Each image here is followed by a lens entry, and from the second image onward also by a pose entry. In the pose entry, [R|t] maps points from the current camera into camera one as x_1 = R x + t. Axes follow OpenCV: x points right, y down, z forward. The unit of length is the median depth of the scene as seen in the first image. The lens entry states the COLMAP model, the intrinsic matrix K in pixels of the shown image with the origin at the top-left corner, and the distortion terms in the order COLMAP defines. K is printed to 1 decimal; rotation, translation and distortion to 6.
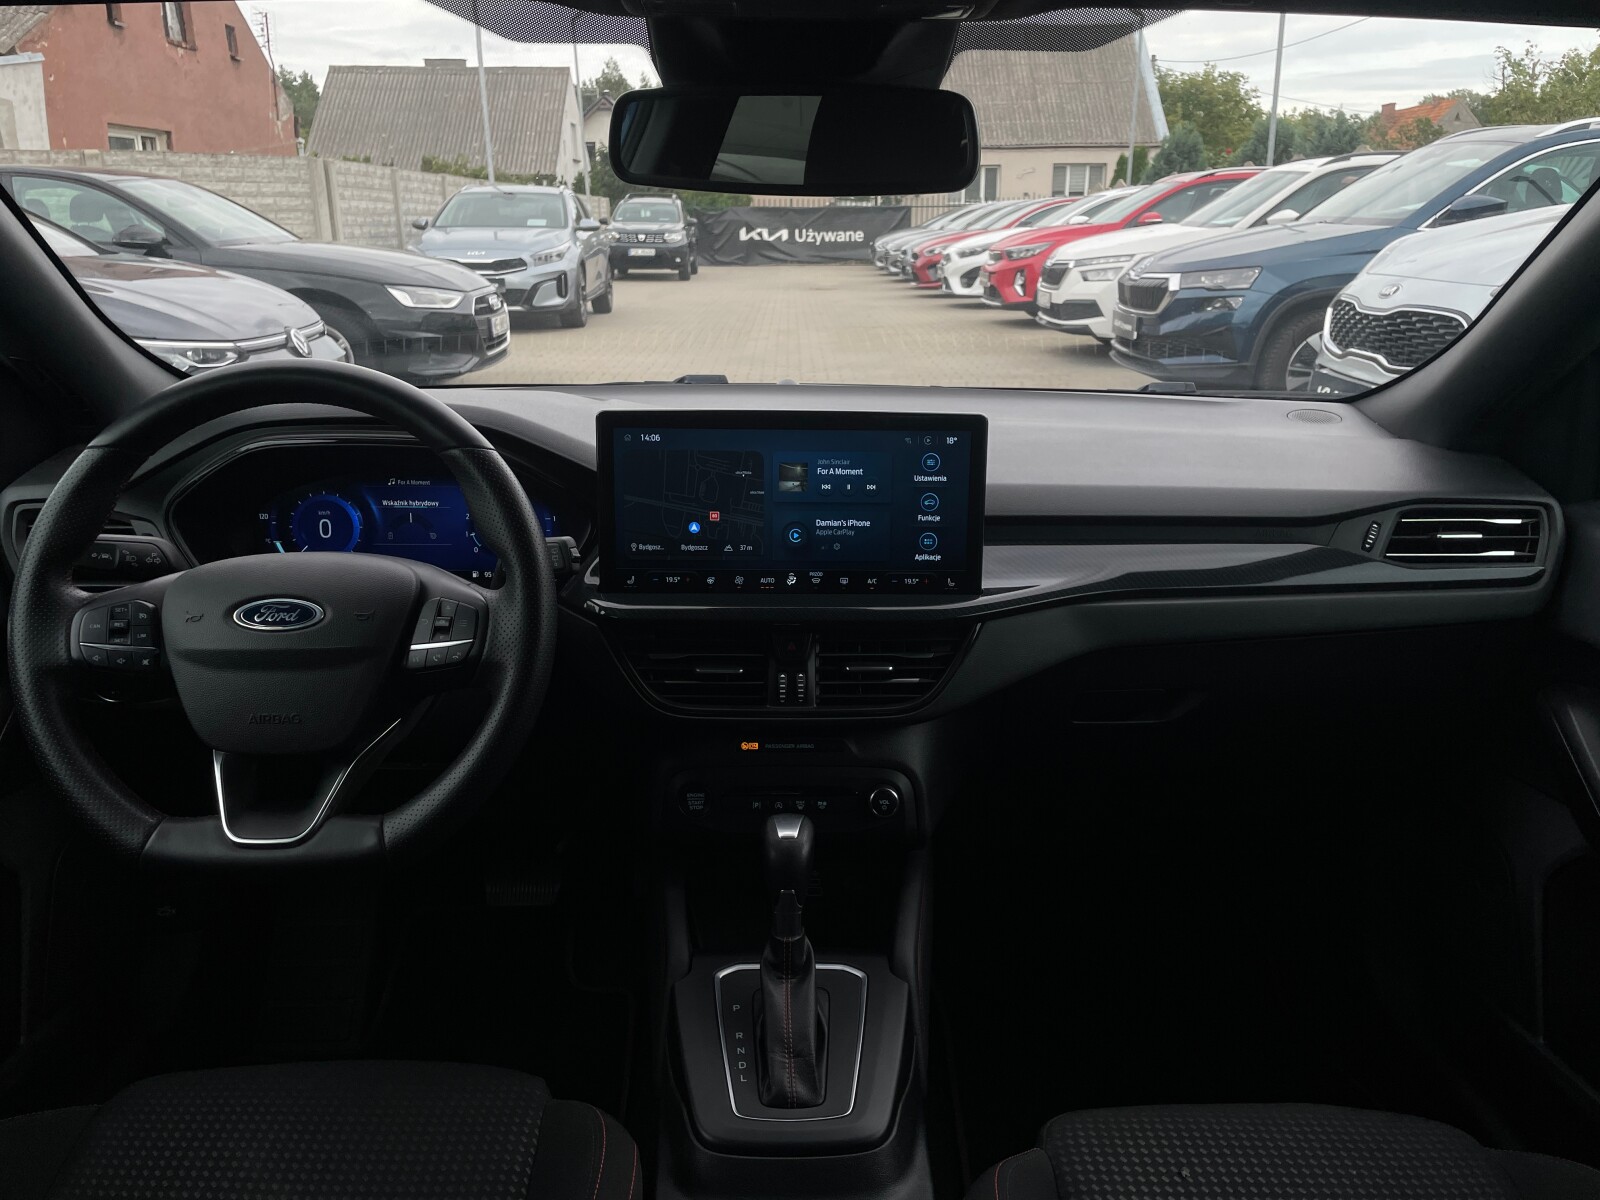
lens RADIAL K [[1199.1, 0, 797.1], [0, 1199.1, 594.4], [0, 0, 1]] dist [0.097043, -0.127954]
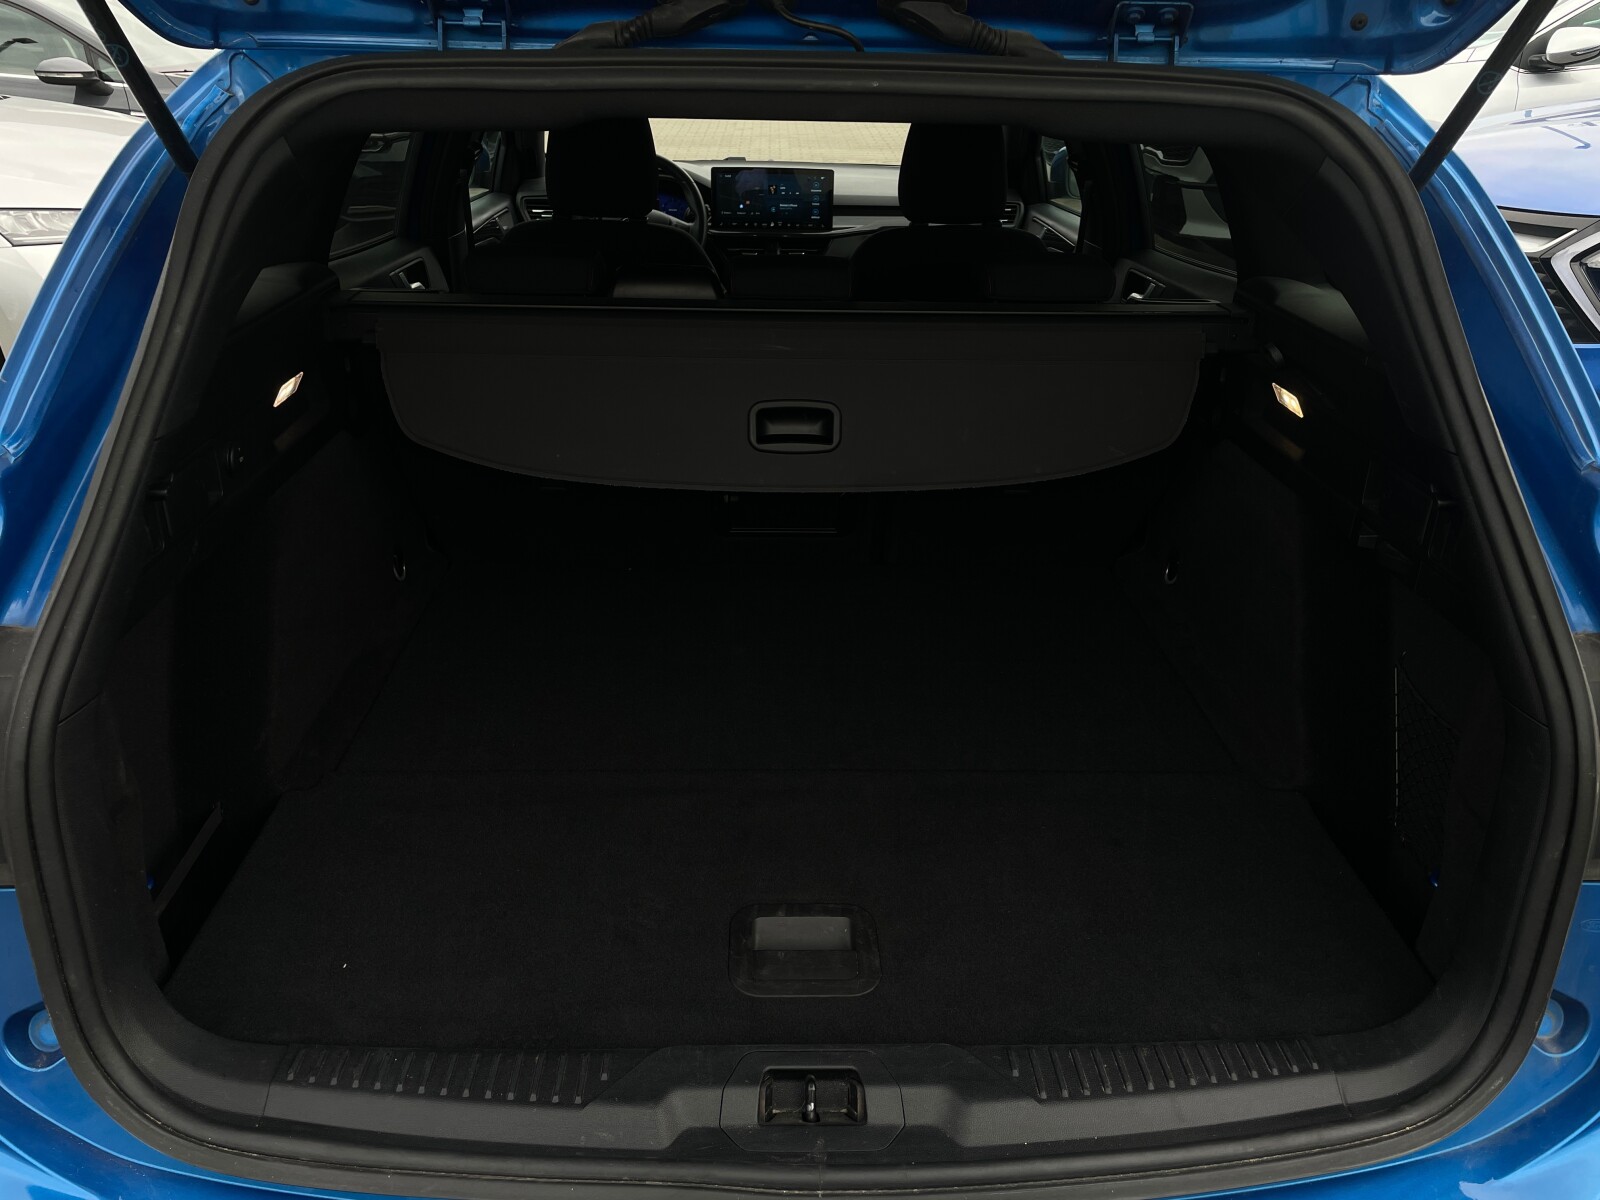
lens RADIAL K [[1202.1, 0, 788.9], [0, 1202.1, 597.0], [0, 0, 1]] dist [0.098837, -0.126231]
pose [[0.999916, 0.003846, 0.012337, 0.000552], [-0.005759, 0.987270, 0.158949, 0.063909], [-0.011569, -0.159007, 0.987210, -0.328528]]
